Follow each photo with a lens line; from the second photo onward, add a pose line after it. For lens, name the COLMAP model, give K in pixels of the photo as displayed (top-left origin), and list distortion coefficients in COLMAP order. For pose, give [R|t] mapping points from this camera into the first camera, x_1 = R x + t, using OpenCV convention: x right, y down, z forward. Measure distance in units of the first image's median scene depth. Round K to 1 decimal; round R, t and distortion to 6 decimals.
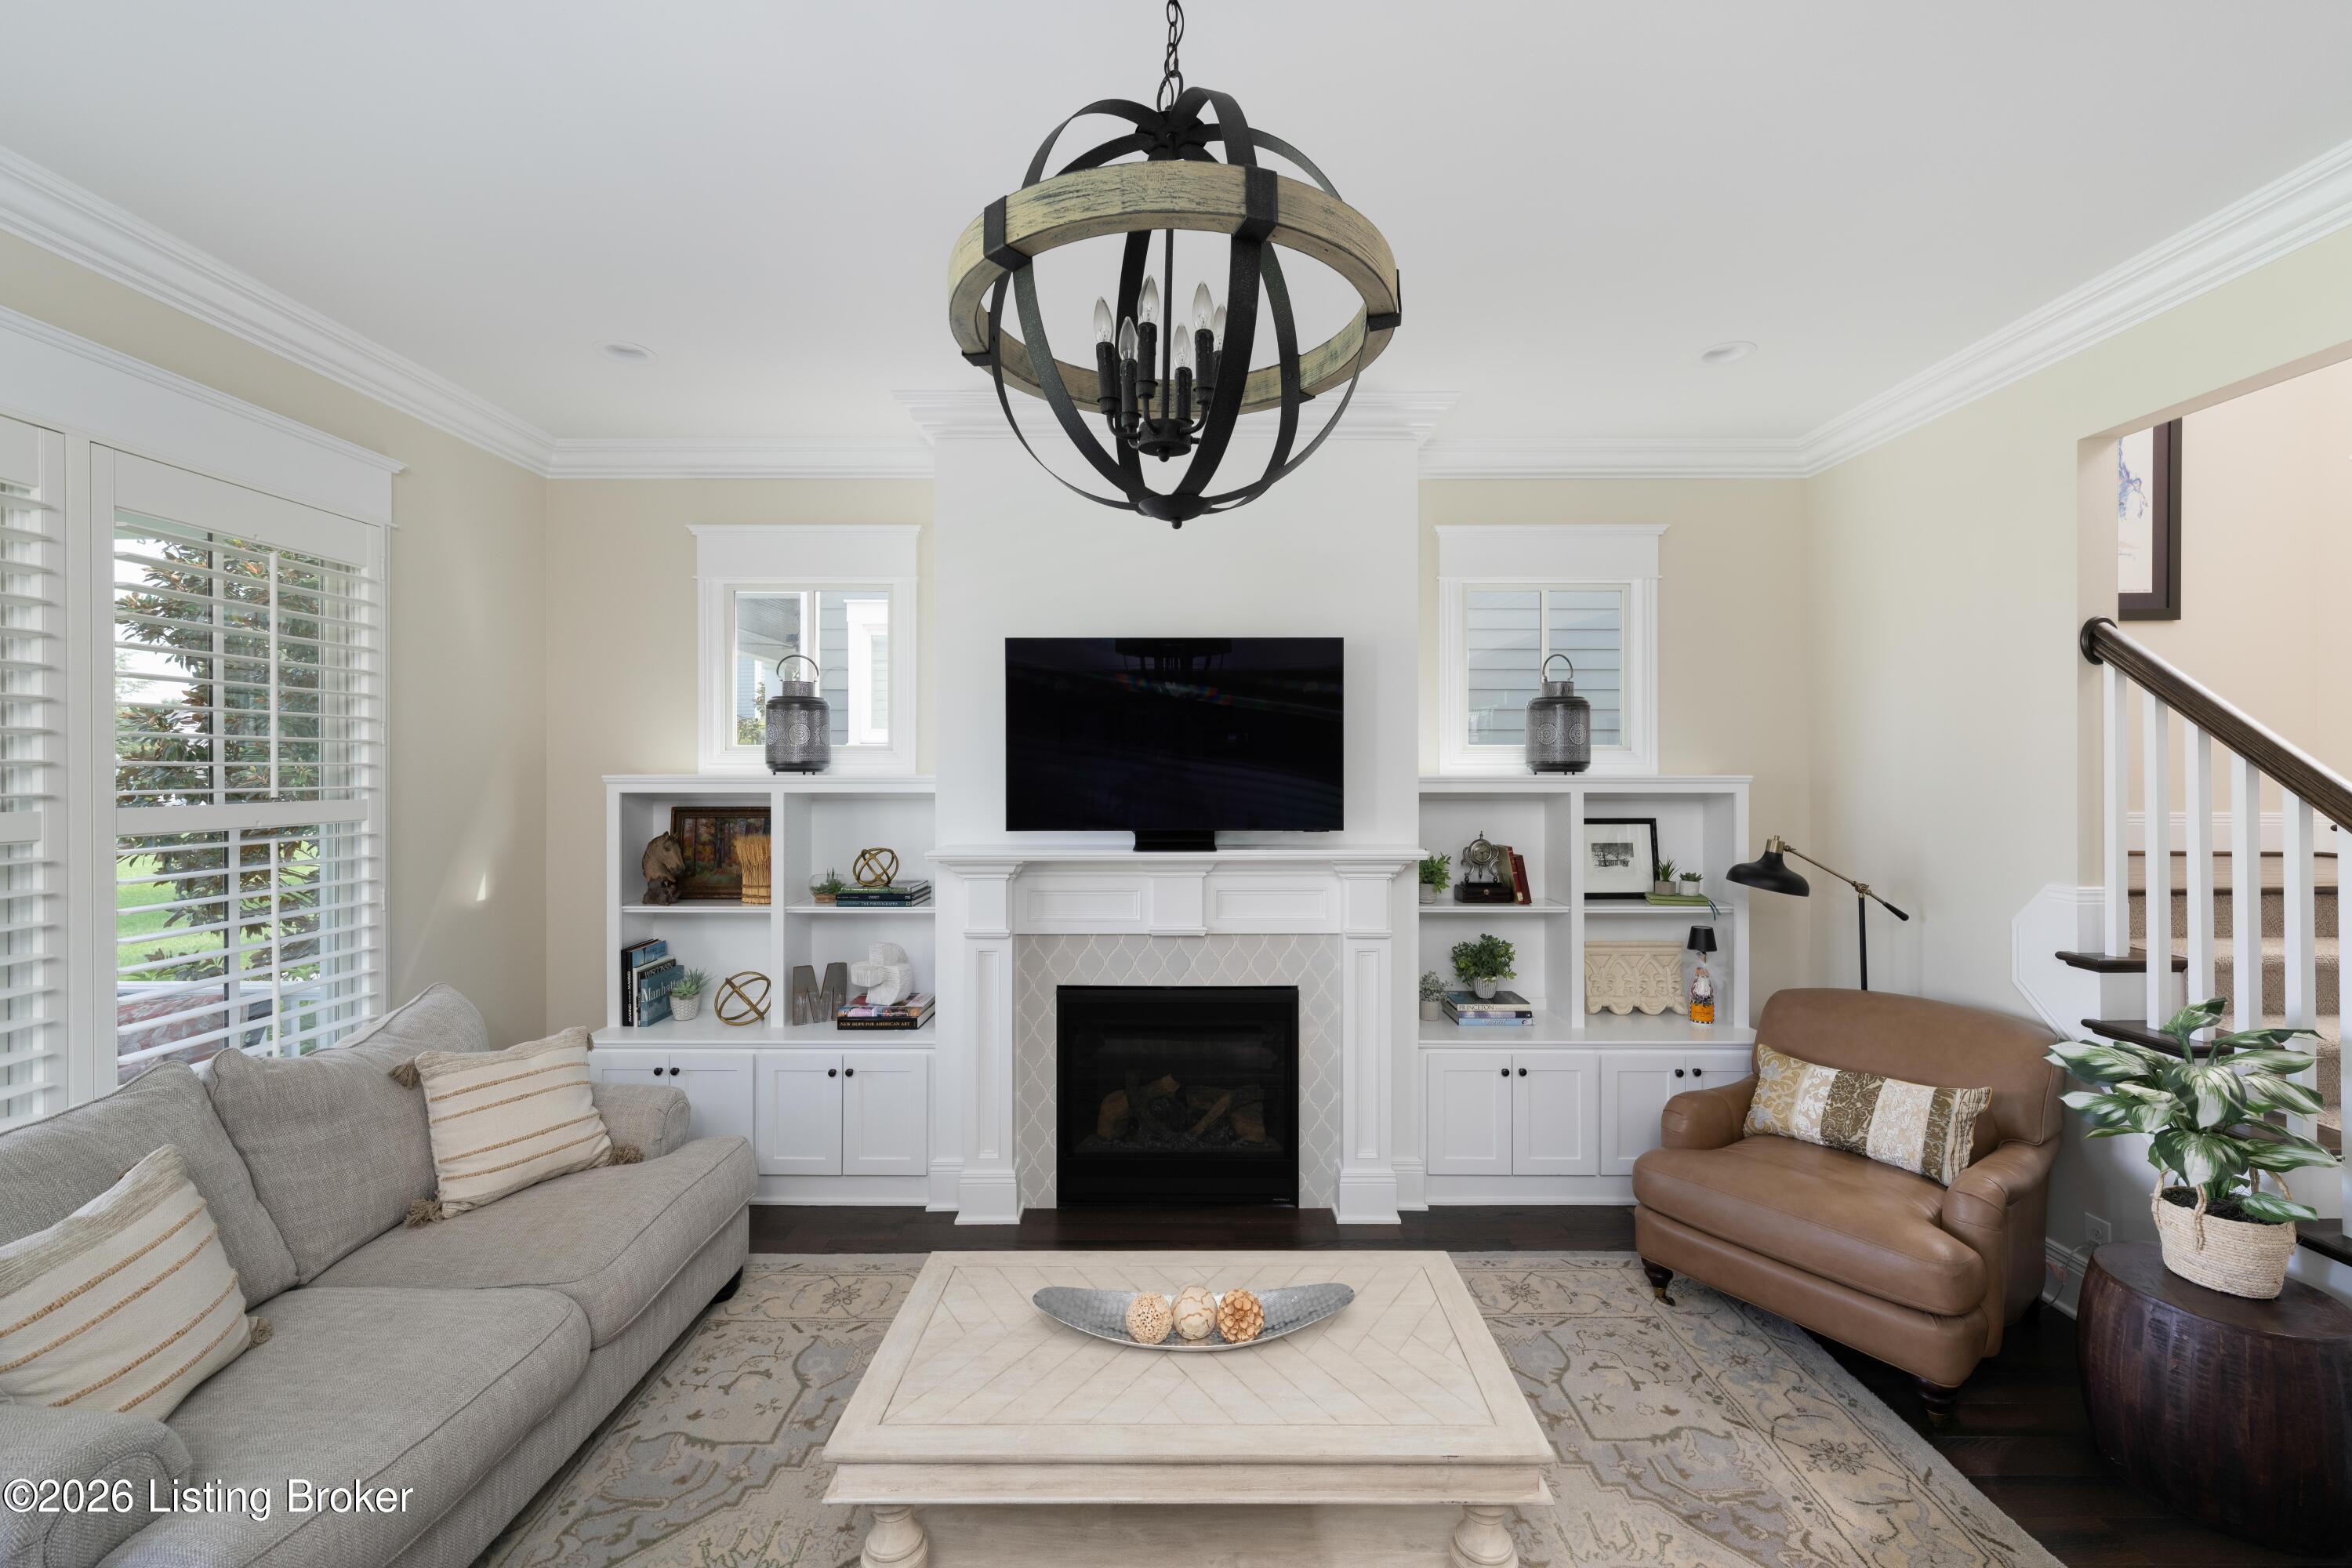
lens RADIAL K [[975.9, 0, 1170.2], [0, 975.9, 764.0], [0, 0, 1]] dist [-0.001747, 0.000396]
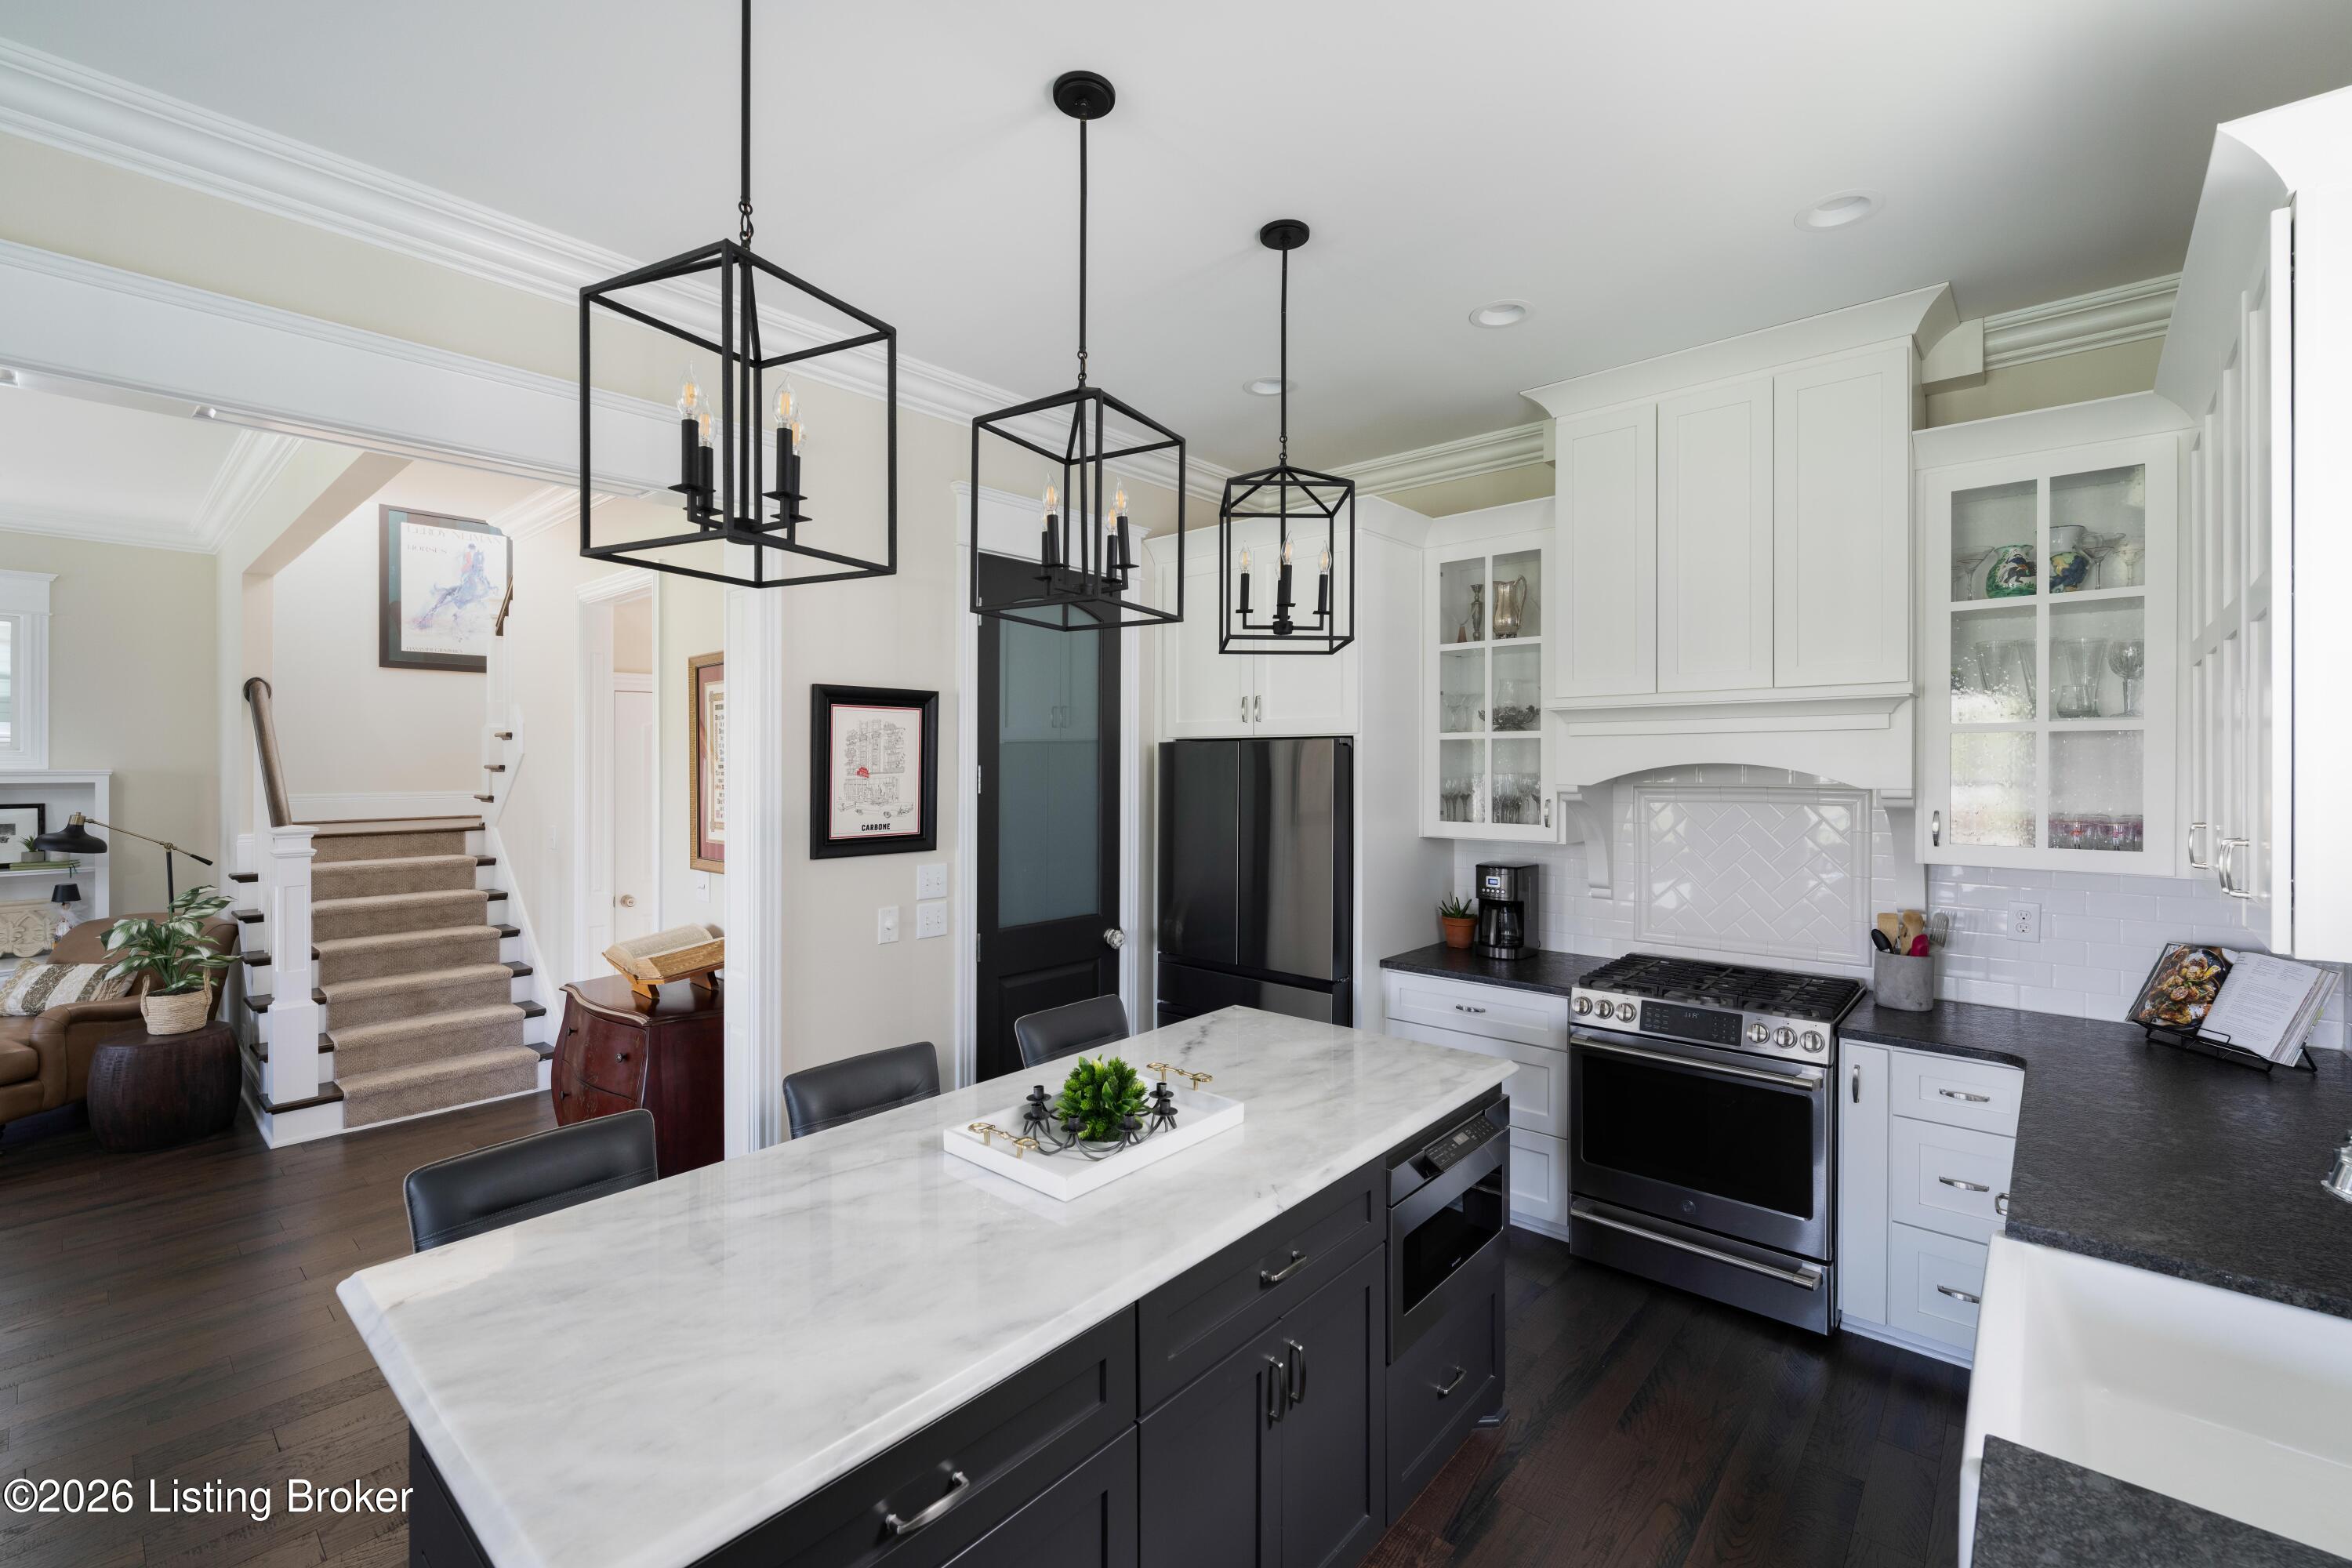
lens RADIAL K [[991.1, 0, 1177.9], [0, 991.1, 766.4], [0, 0, 1]] dist [-0.003237, 0.000674]
pose [[0.651259, -0.001657, 0.758854, 0.551585], [-0.006398, 0.999950, 0.007674, -0.013980], [-0.758829, -0.009853, 0.651215, -1.103097]]
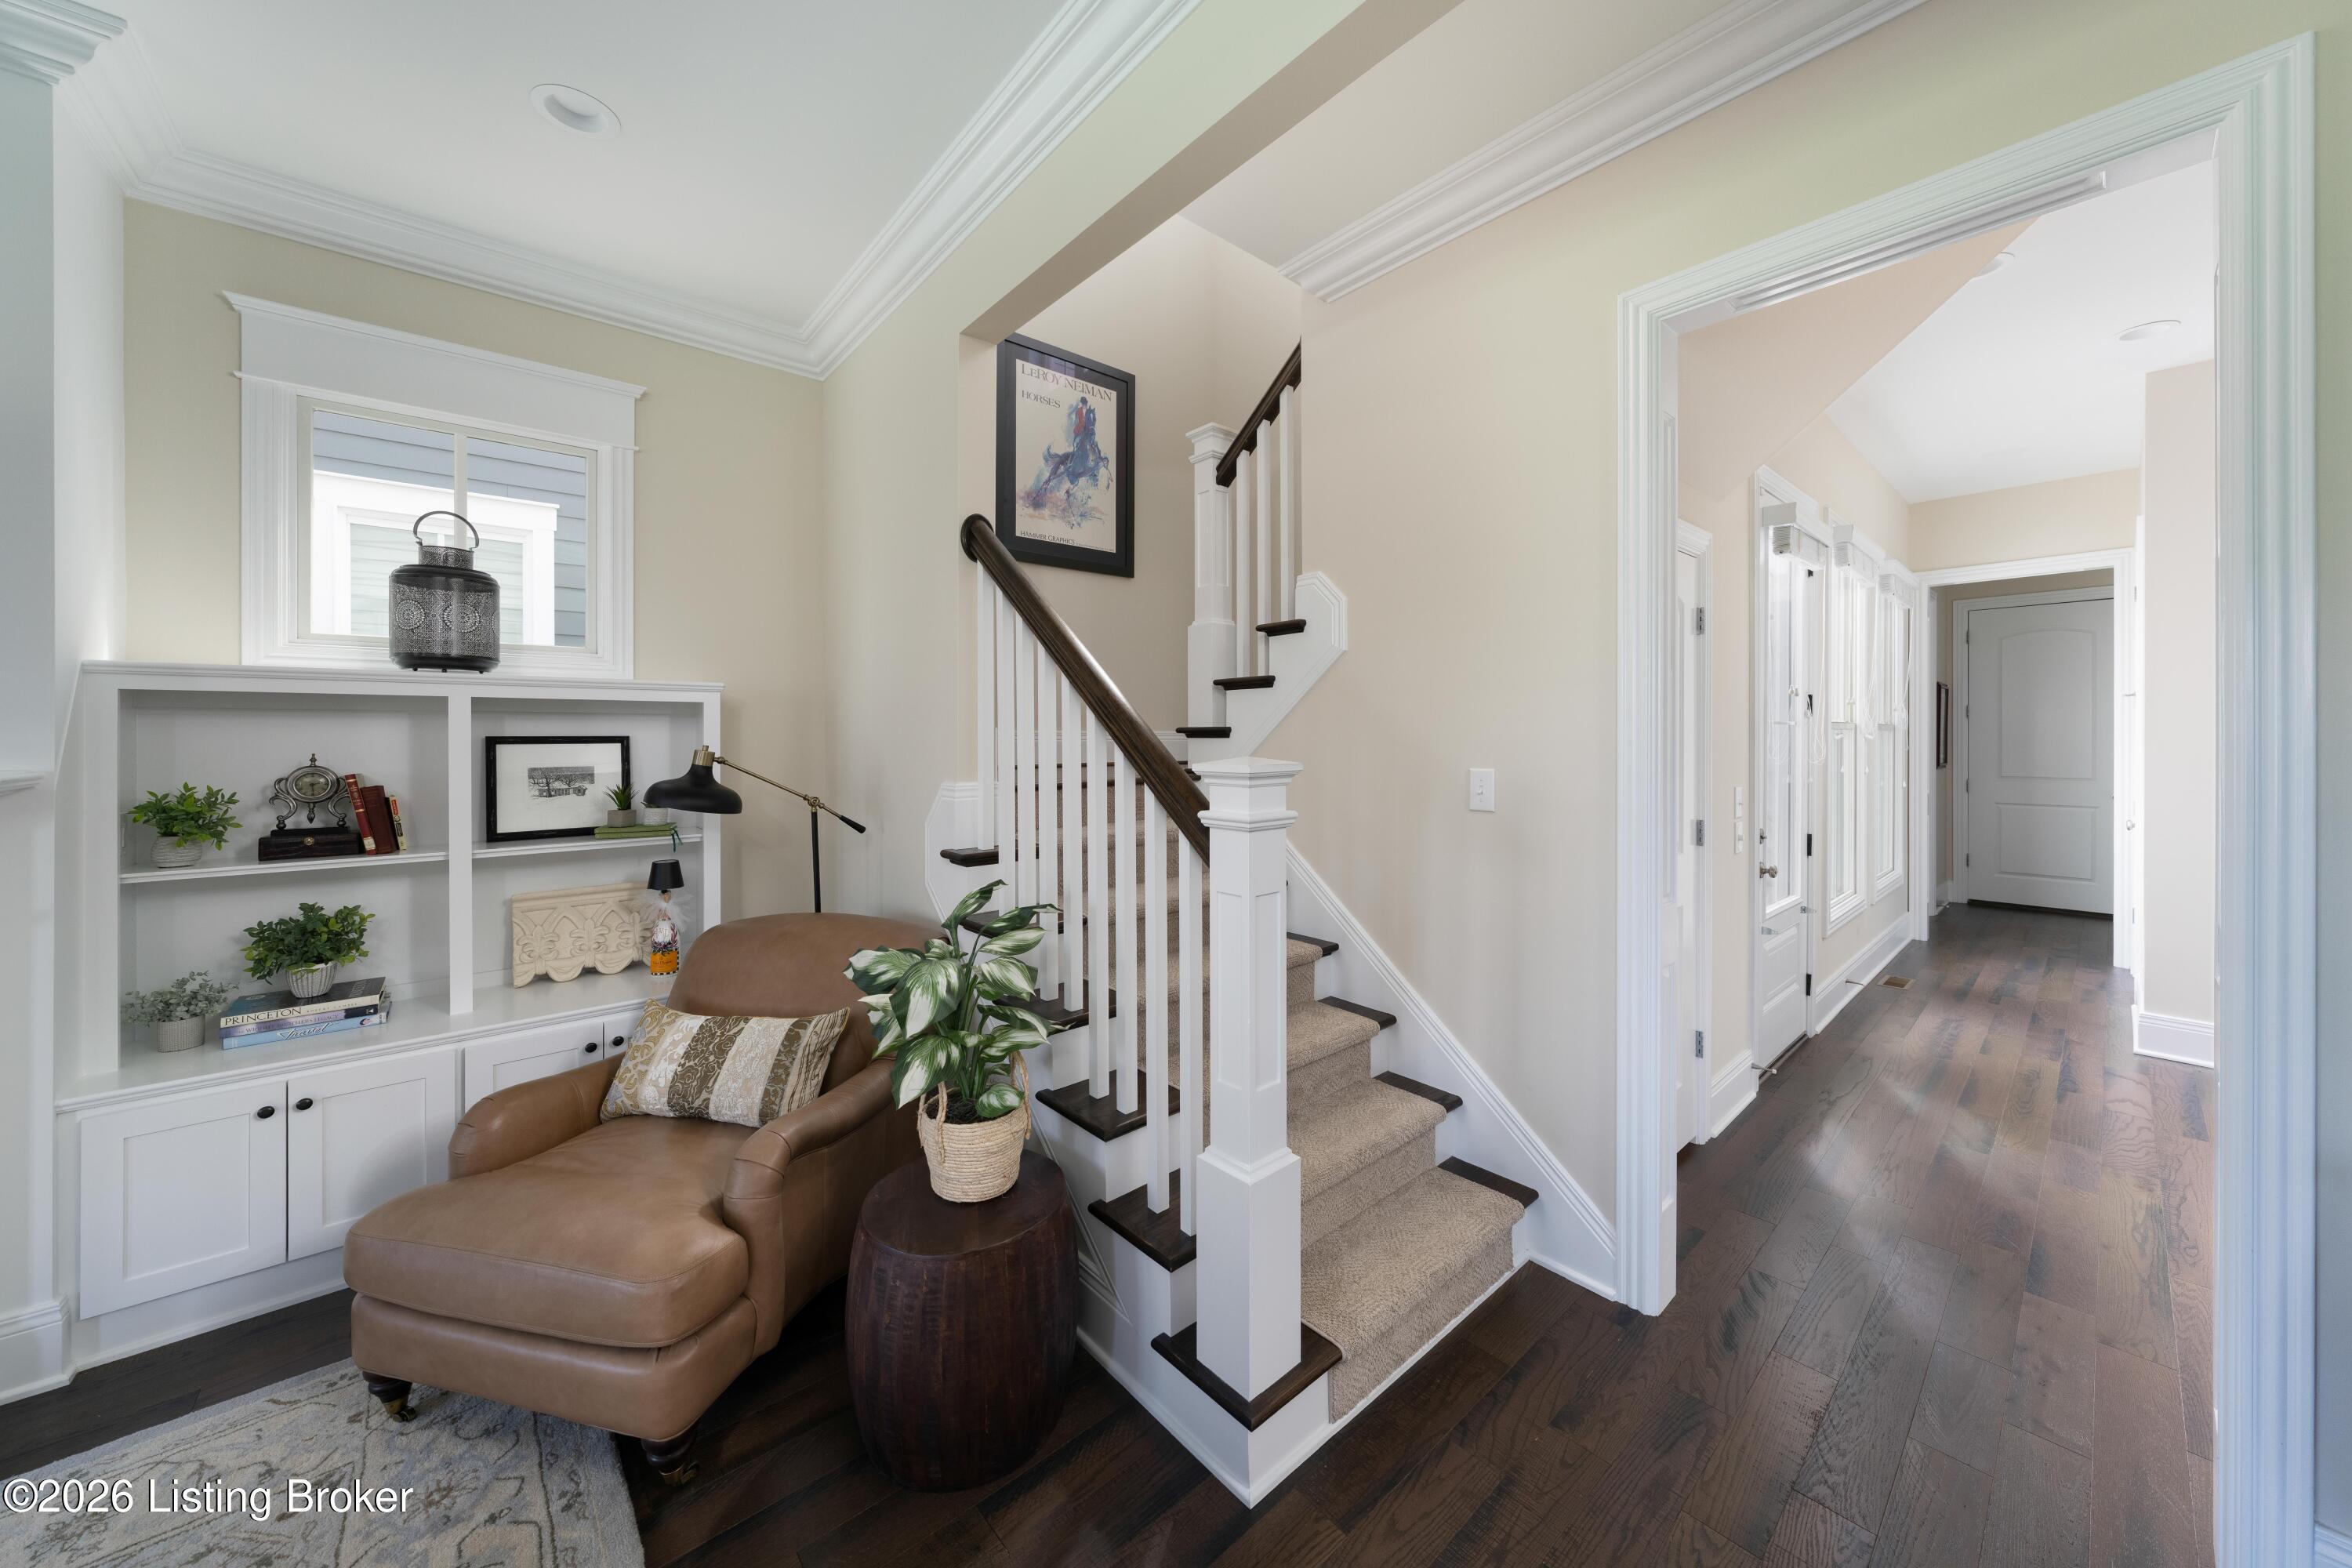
lens RADIAL K [[837.3, 0, 1202.2], [0, 837.3, 733.6], [0, 0, 1]] dist [-0.005085, -0.000508]
pose [[0.742958, -0.000603, 0.669338, 0.438408], [0.000384, 1.000000, 0.000475, 0.060625], [-0.669338, -0.000096, 0.742958, 0.160131]]
